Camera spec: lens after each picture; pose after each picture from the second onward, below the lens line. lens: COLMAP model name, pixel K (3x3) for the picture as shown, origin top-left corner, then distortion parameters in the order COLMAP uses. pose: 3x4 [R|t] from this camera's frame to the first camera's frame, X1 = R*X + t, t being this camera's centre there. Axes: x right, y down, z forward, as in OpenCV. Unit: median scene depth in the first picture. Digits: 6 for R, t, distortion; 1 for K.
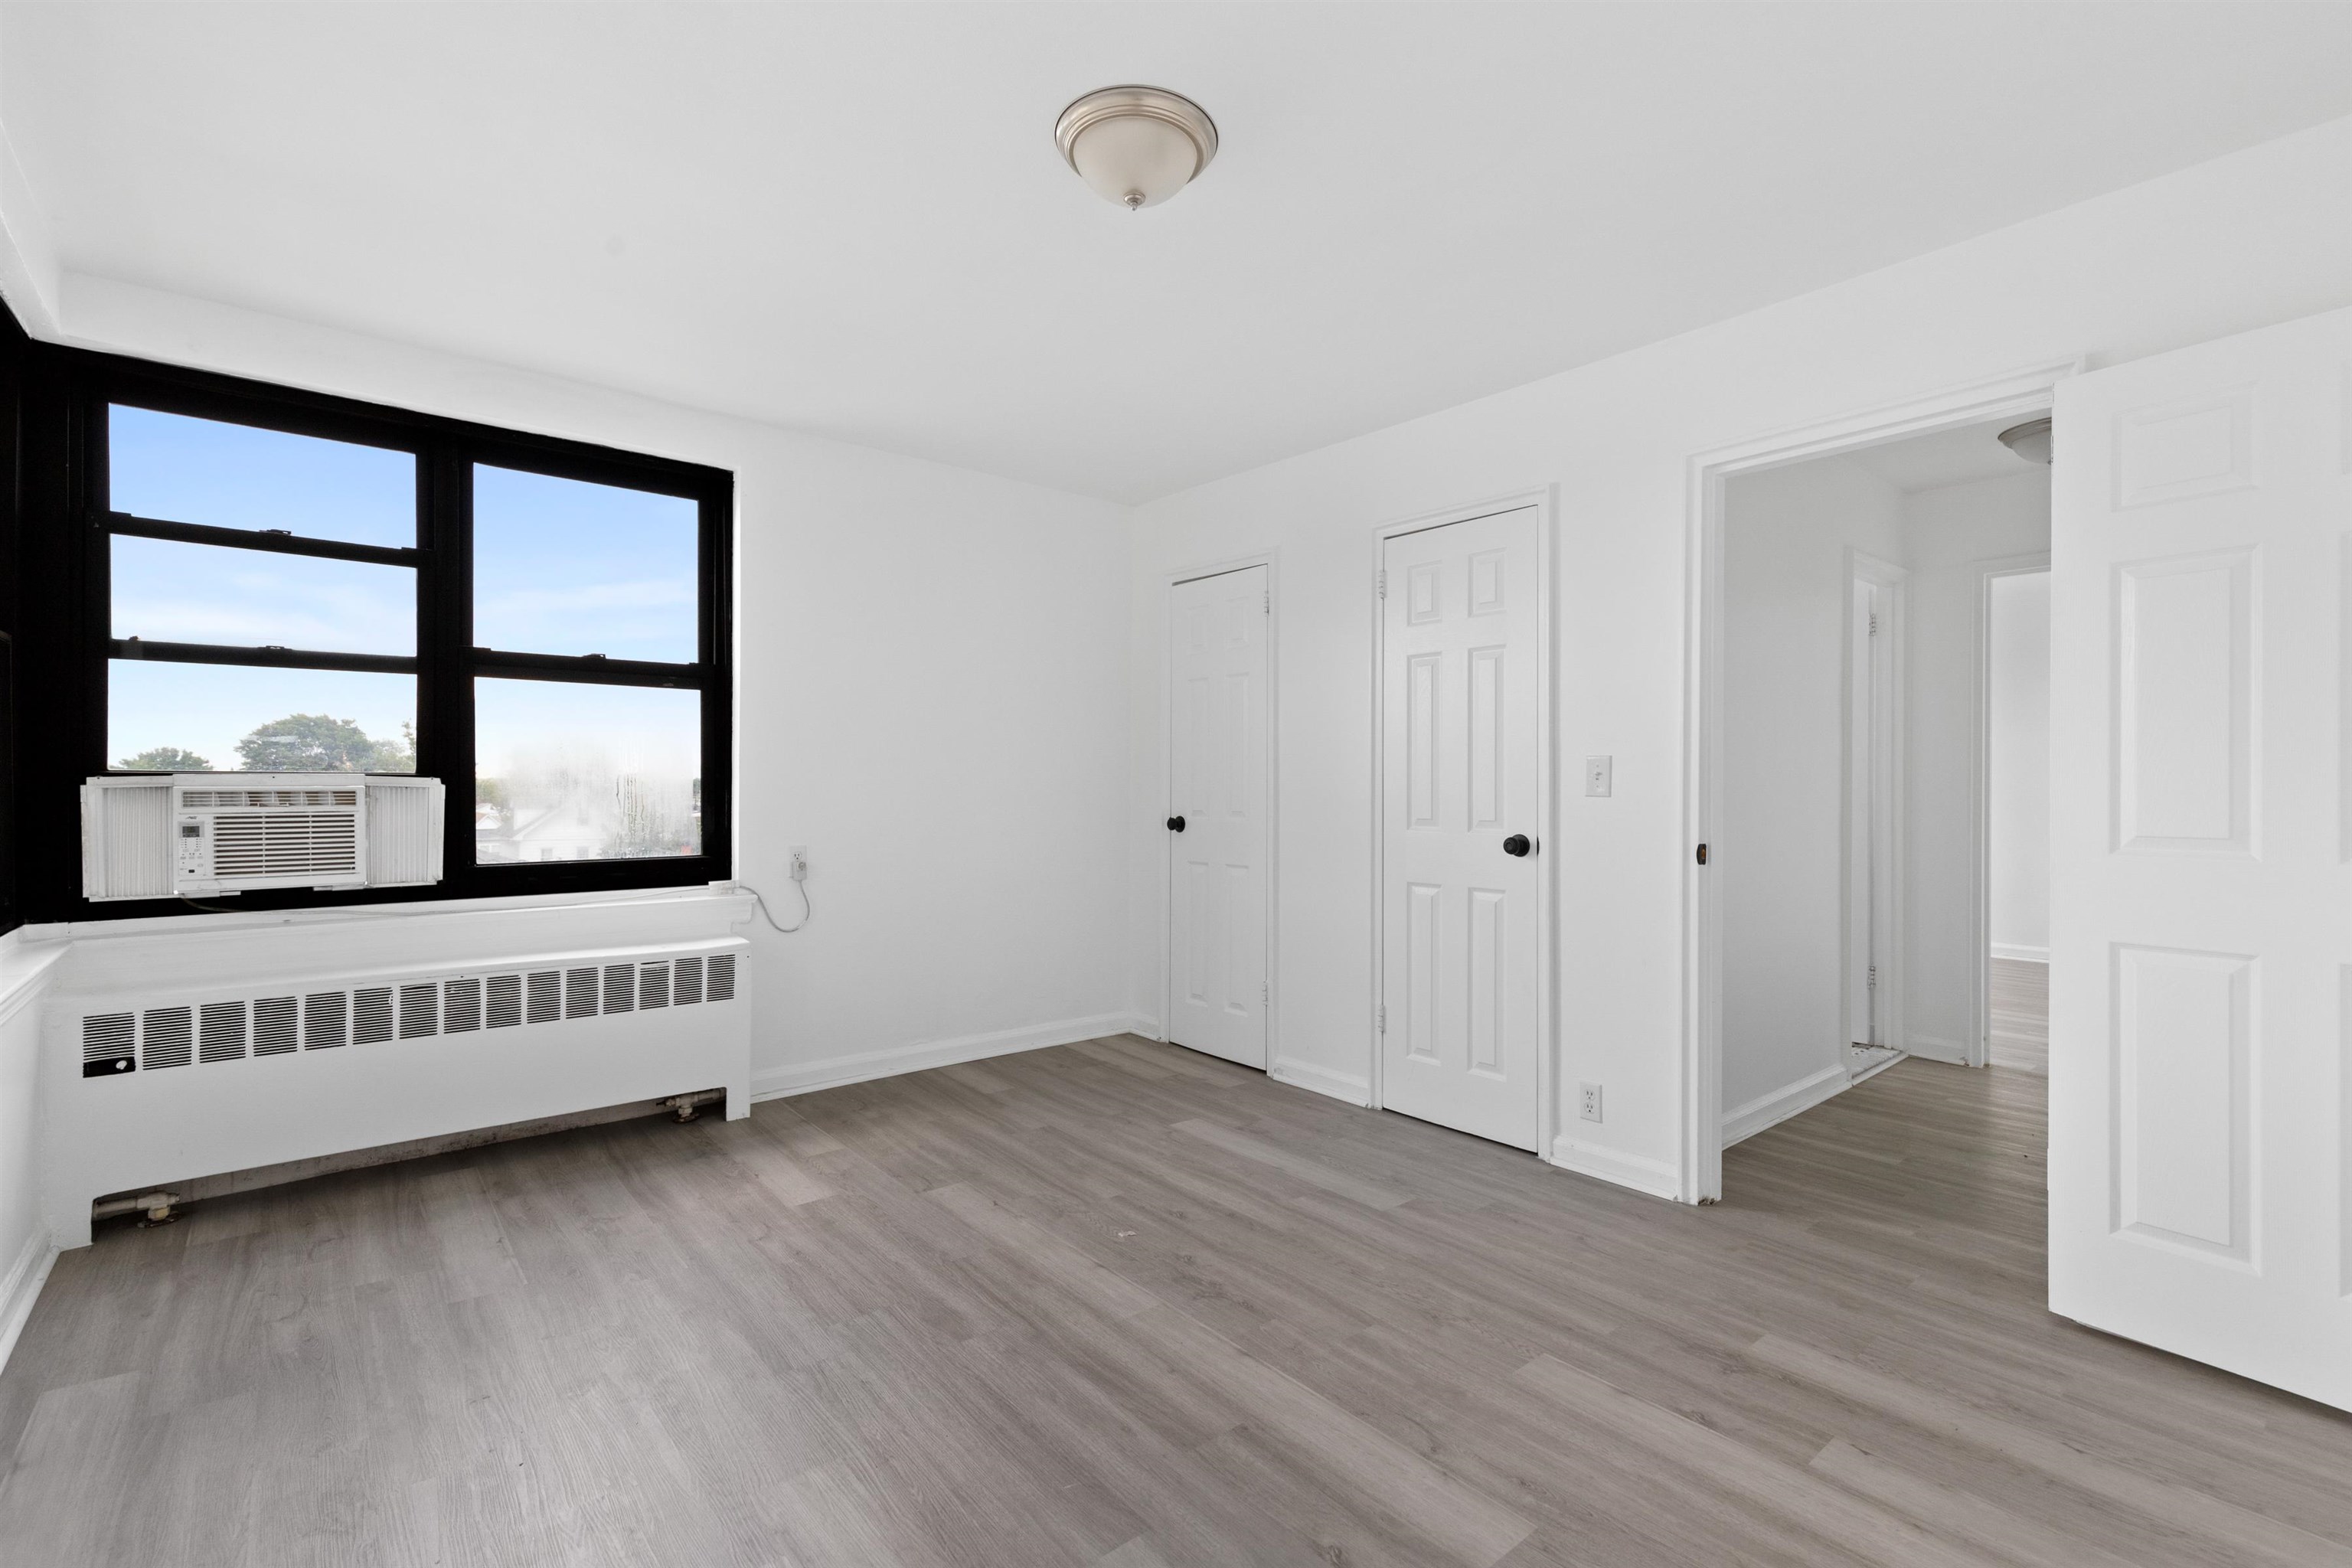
lens RADIAL K [[1036.7, 0, 1182.6], [0, 1036.7, 790.6], [0, 0, 1]] dist [-0.011703, 0.000278]
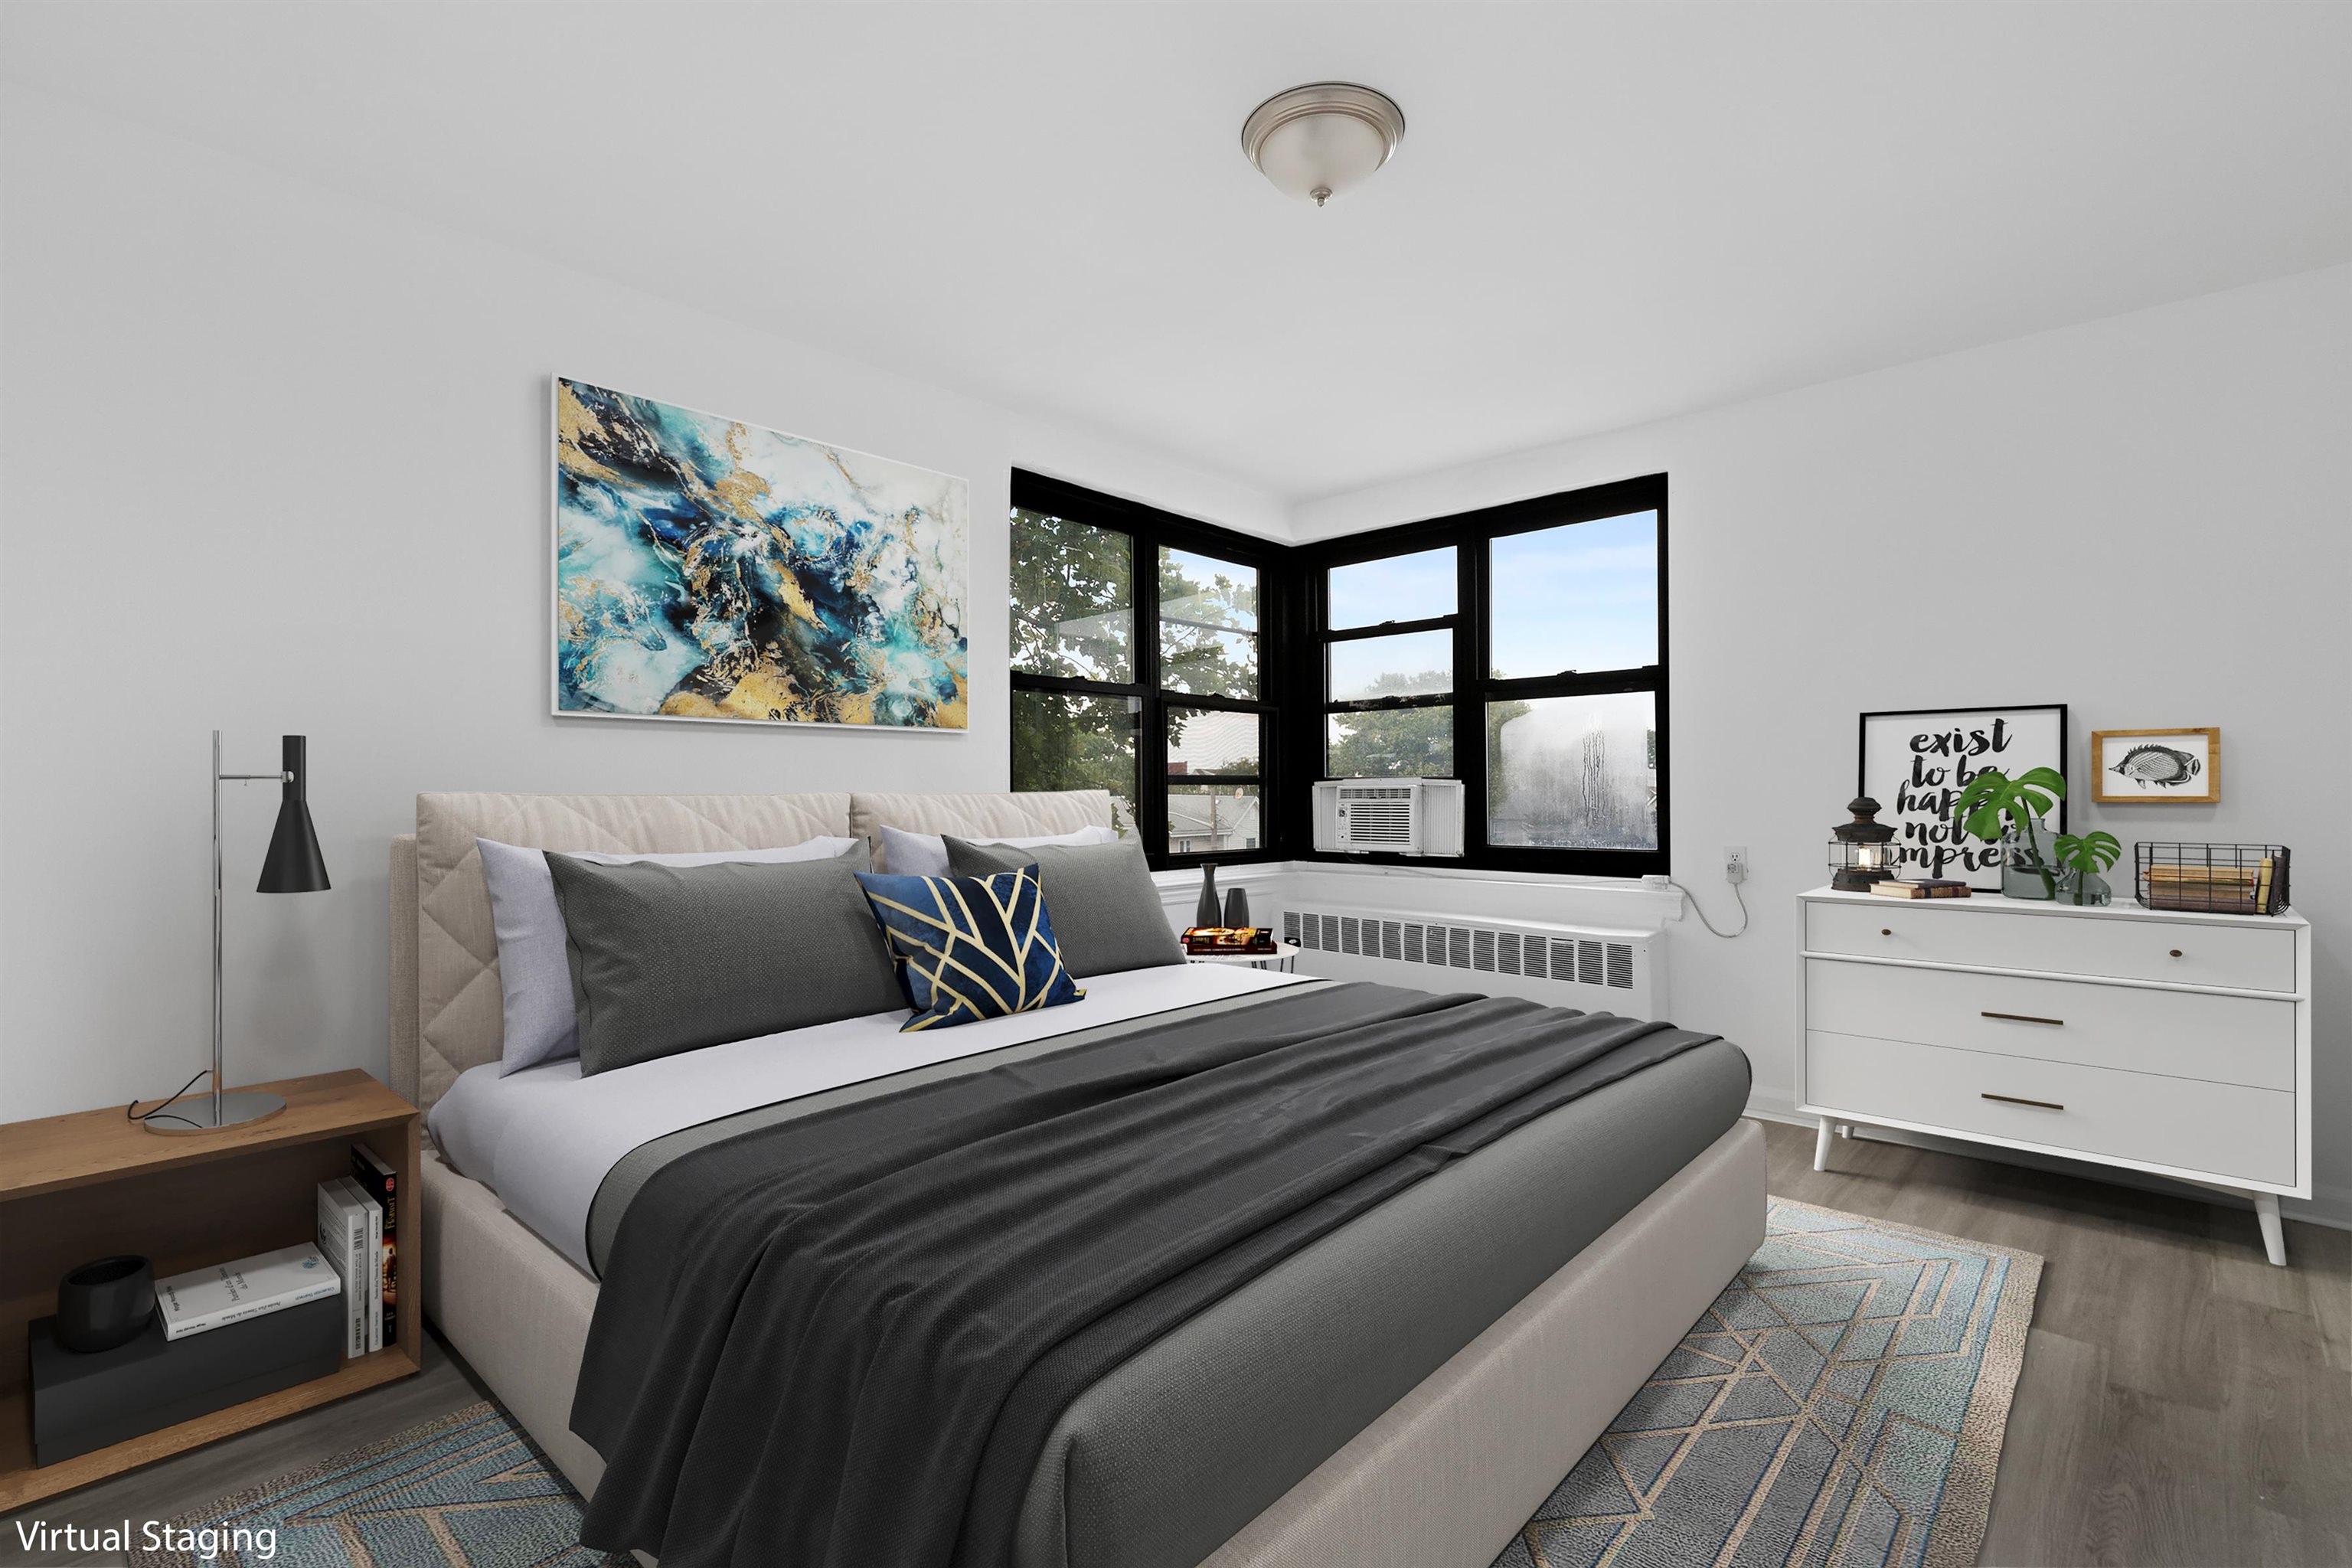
lens RADIAL K [[1036.7, 0, 1174.4], [0, 1036.7, 785.7], [0, 0, 1]] dist [-0.011703, 0.000278]
pose [[0.104955, -0.005849, -0.994460, 0.607169], [0.001485, 0.999983, -0.005725, 0.003406], [0.994476, -0.000876, 0.104962, 0.481834]]
